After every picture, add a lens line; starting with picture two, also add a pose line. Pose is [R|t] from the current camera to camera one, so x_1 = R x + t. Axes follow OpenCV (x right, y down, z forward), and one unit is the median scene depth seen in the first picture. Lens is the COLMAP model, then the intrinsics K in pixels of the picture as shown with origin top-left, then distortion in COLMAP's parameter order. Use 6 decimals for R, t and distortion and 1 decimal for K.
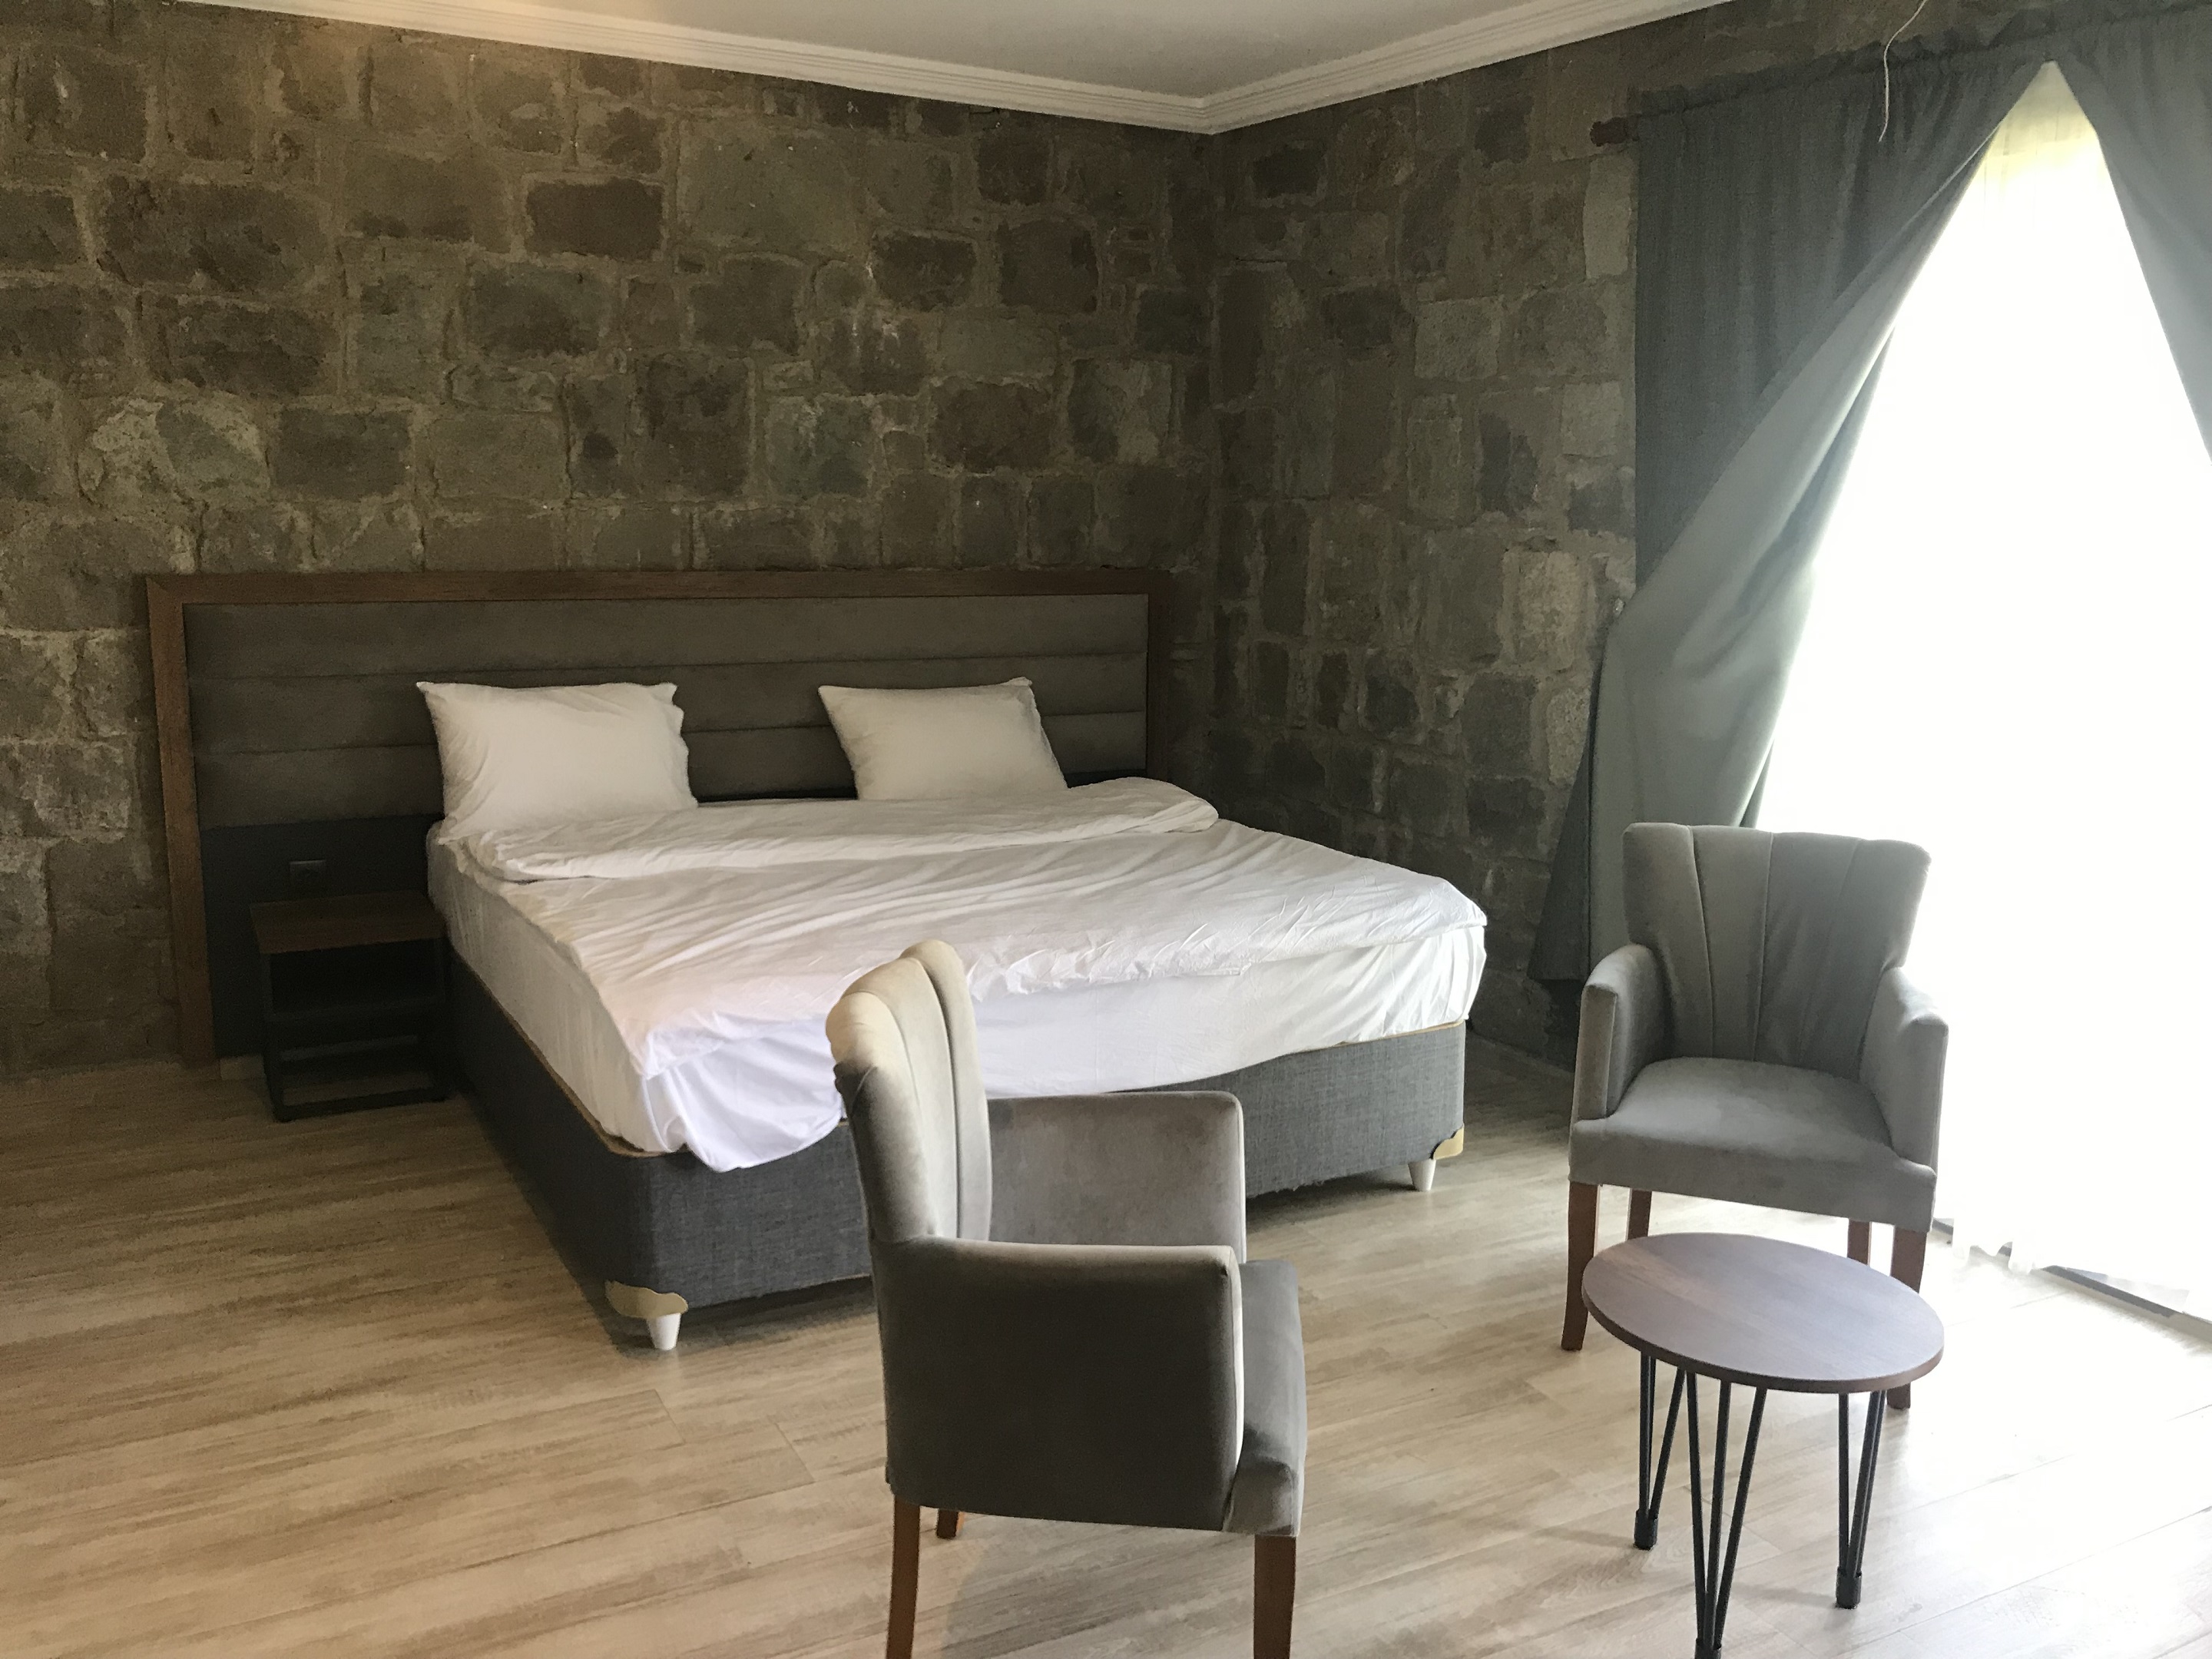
lens RADIAL K [[1852.1, 0, 1094.7], [0, 1852.1, 831.8], [0, 0, 1]] dist [0.044848, -0.042174]
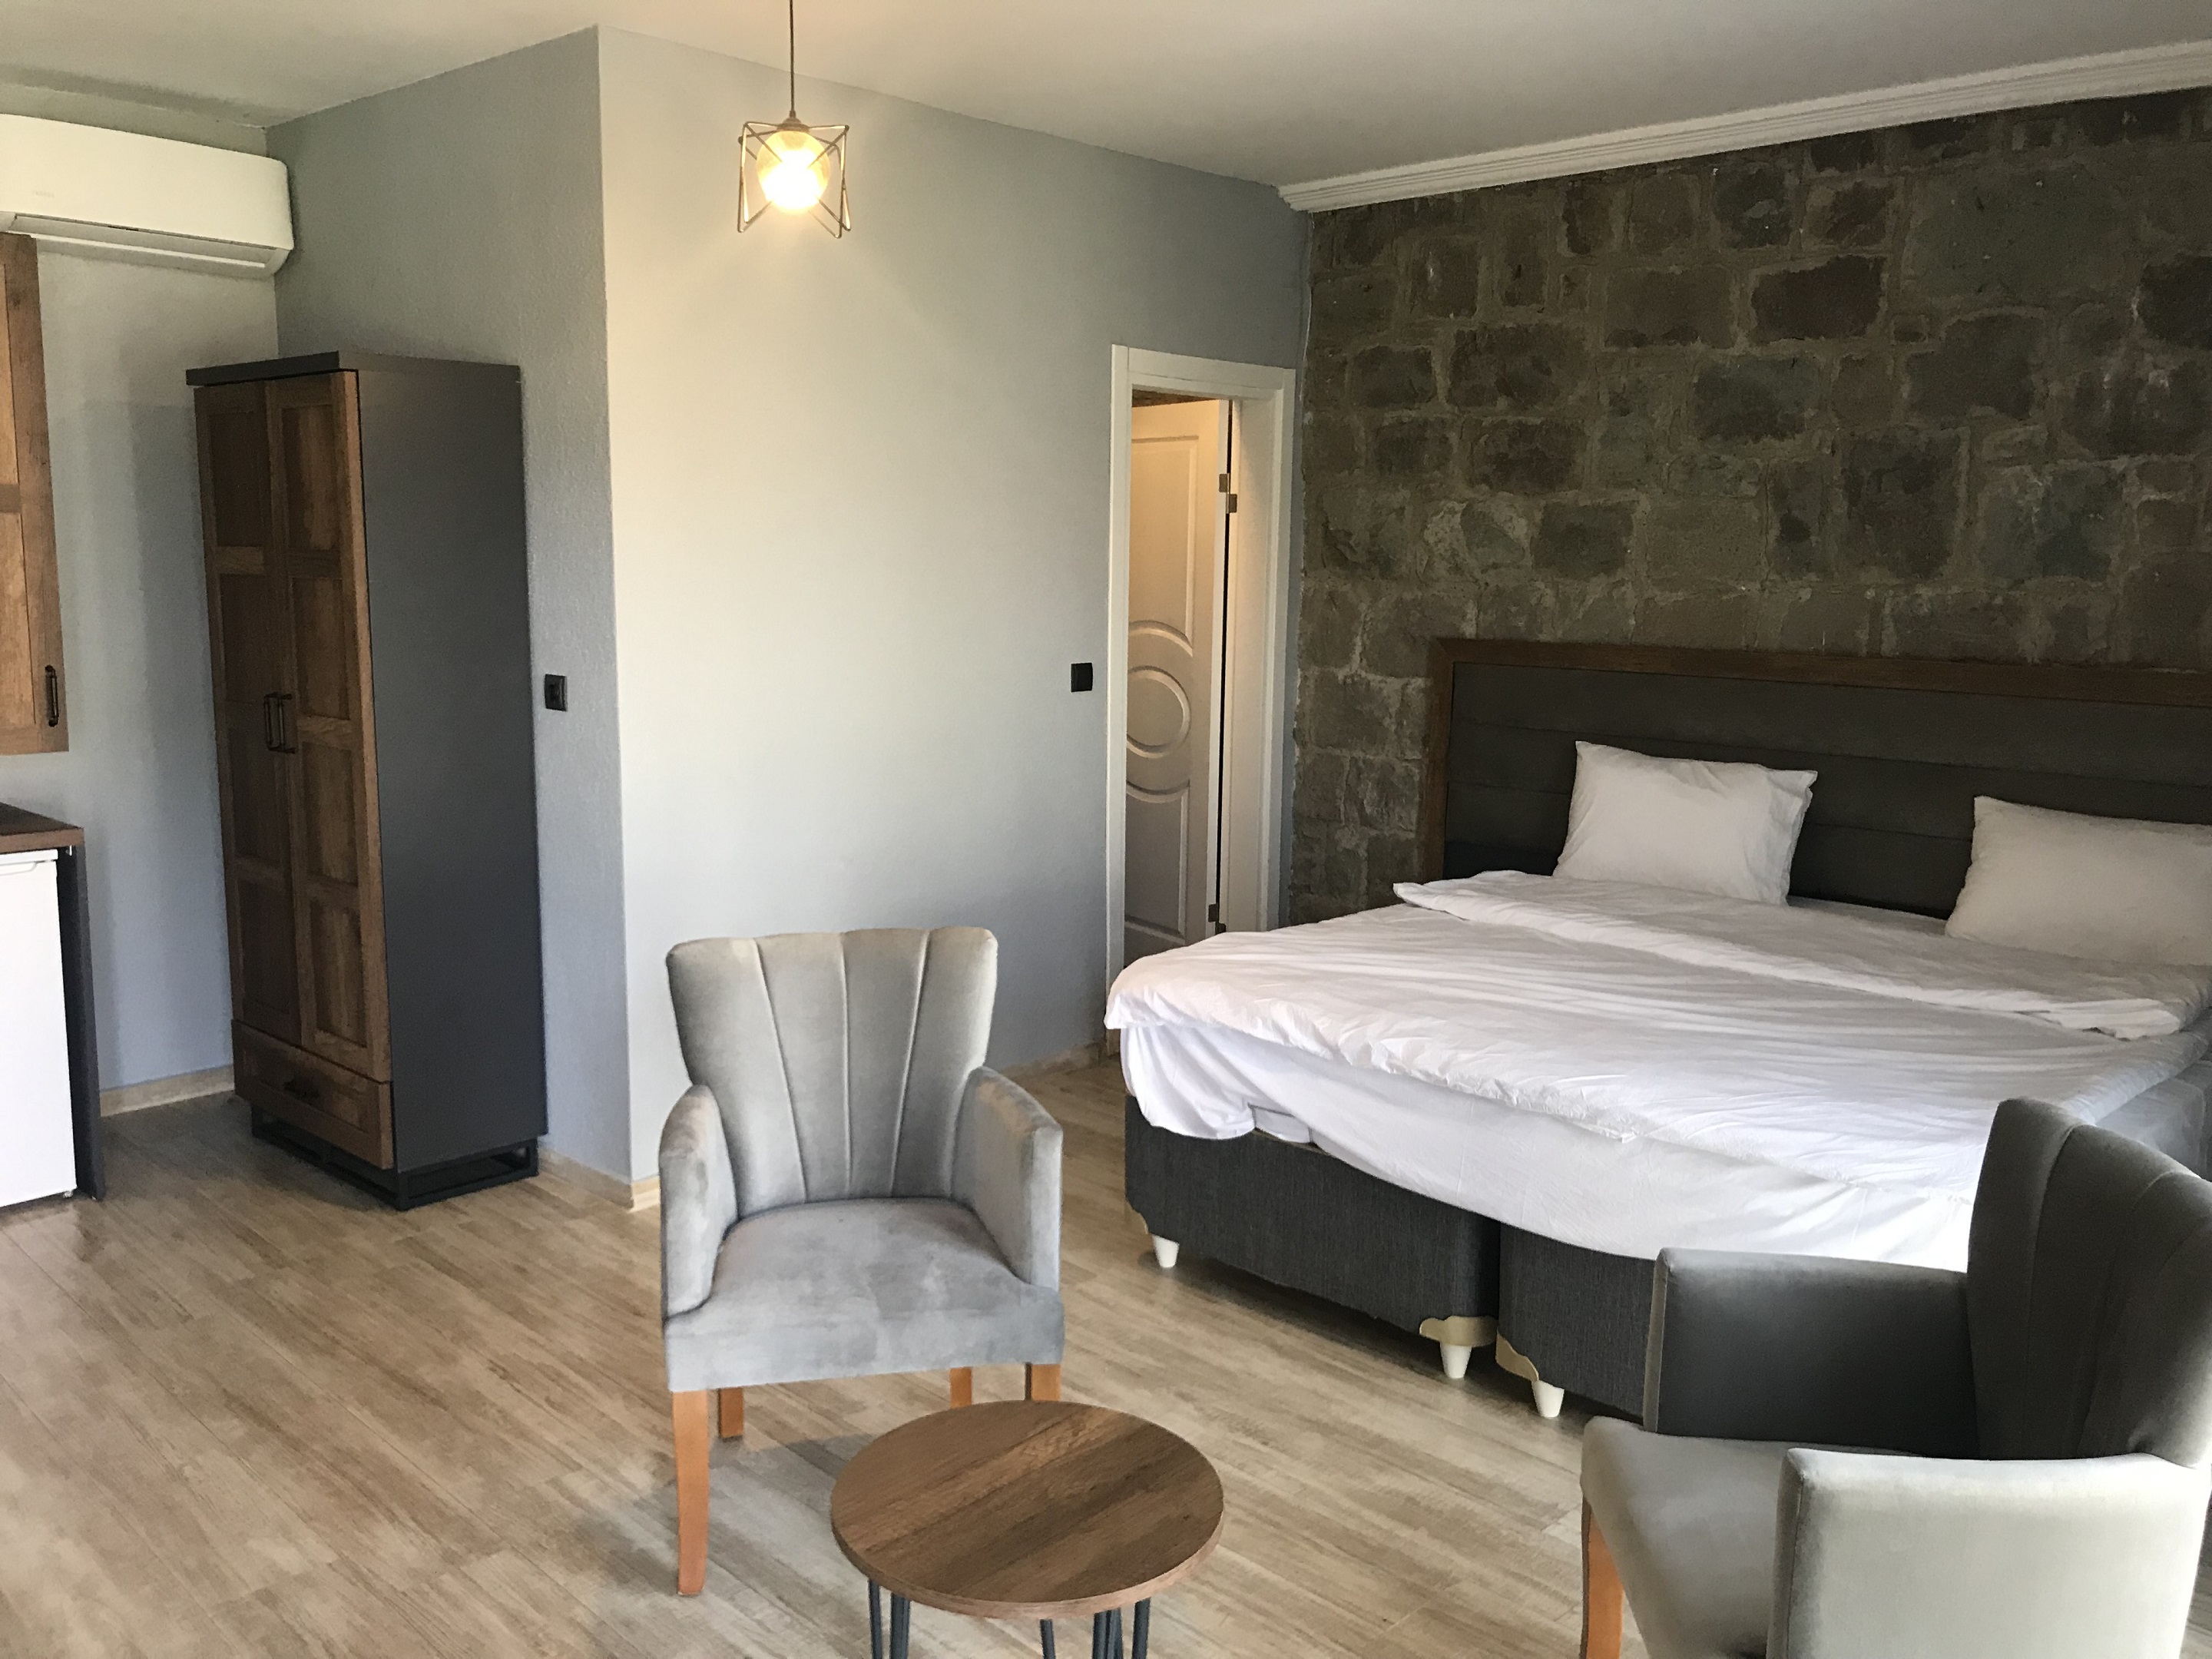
lens RADIAL K [[1852.1, 0, 1097.0], [0, 1852.1, 827.3], [0, 0, 1]] dist [0.044848, -0.042174]
pose [[0.302117, 0.135873, -0.943538, 0.605349], [-0.177971, 0.980427, 0.084200, -0.071111], [0.936510, 0.142484, 0.320385, 0.370181]]
